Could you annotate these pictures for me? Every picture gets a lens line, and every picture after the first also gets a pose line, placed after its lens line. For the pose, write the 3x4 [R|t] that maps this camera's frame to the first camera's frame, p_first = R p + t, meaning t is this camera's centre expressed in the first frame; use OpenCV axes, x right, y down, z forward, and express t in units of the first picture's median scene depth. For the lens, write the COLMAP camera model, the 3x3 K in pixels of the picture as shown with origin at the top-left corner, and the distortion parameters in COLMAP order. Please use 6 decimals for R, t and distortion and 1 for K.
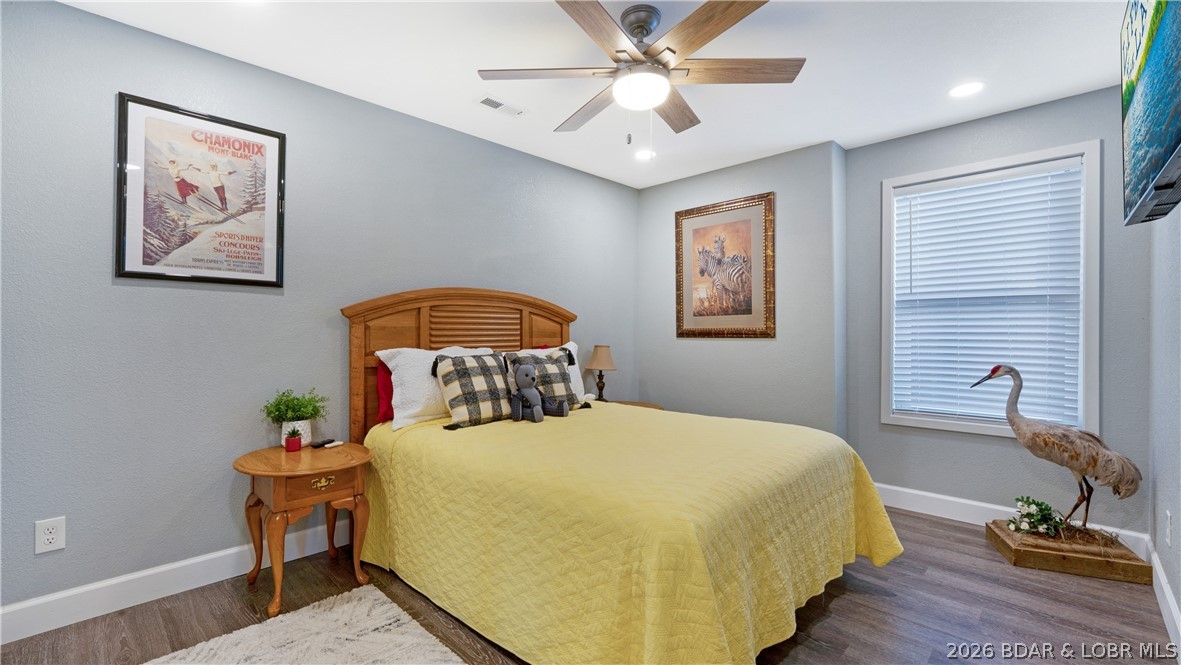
lens RADIAL K [[488.9, 0, 591.0], [0, 488.9, 330.9], [0, 0, 1]] dist [-0.012734, 0.001108]
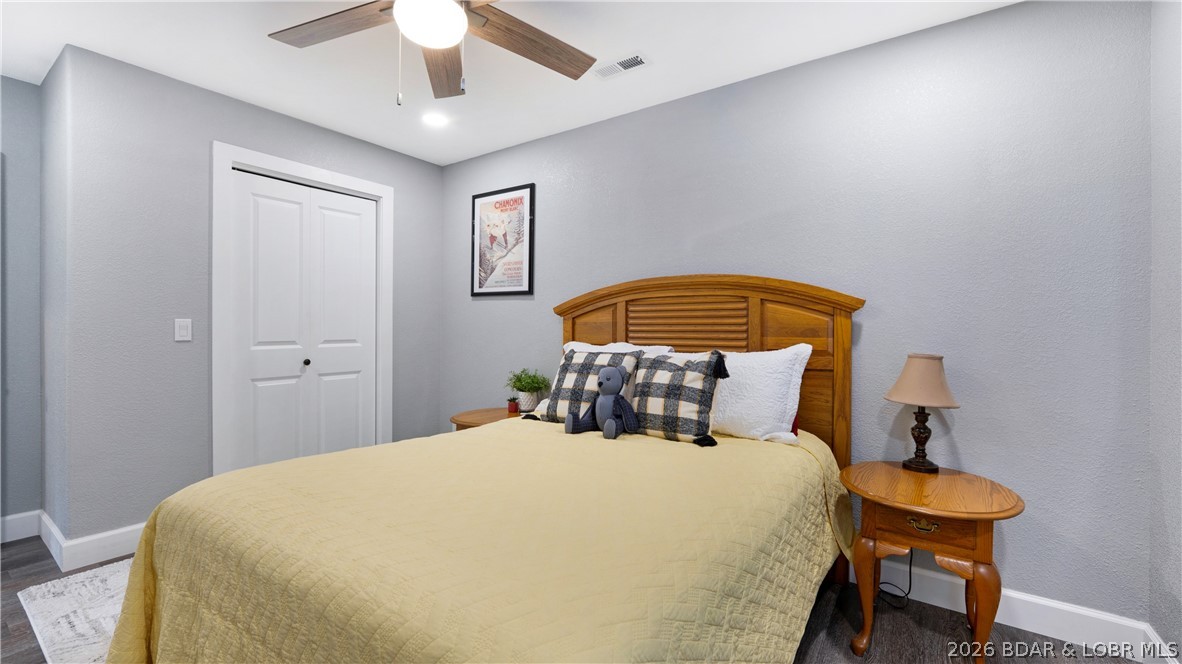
lens RADIAL K [[489.3, 0, 592.4], [0, 489.3, 326.6], [0, 0, 1]] dist [-0.012734, 0.001108]
pose [[0.164074, -0.000625, -0.986448, 0.790392], [-0.003196, 0.999994, -0.001166, 0.003166], [0.986443, 0.003344, 0.164071, 0.974771]]
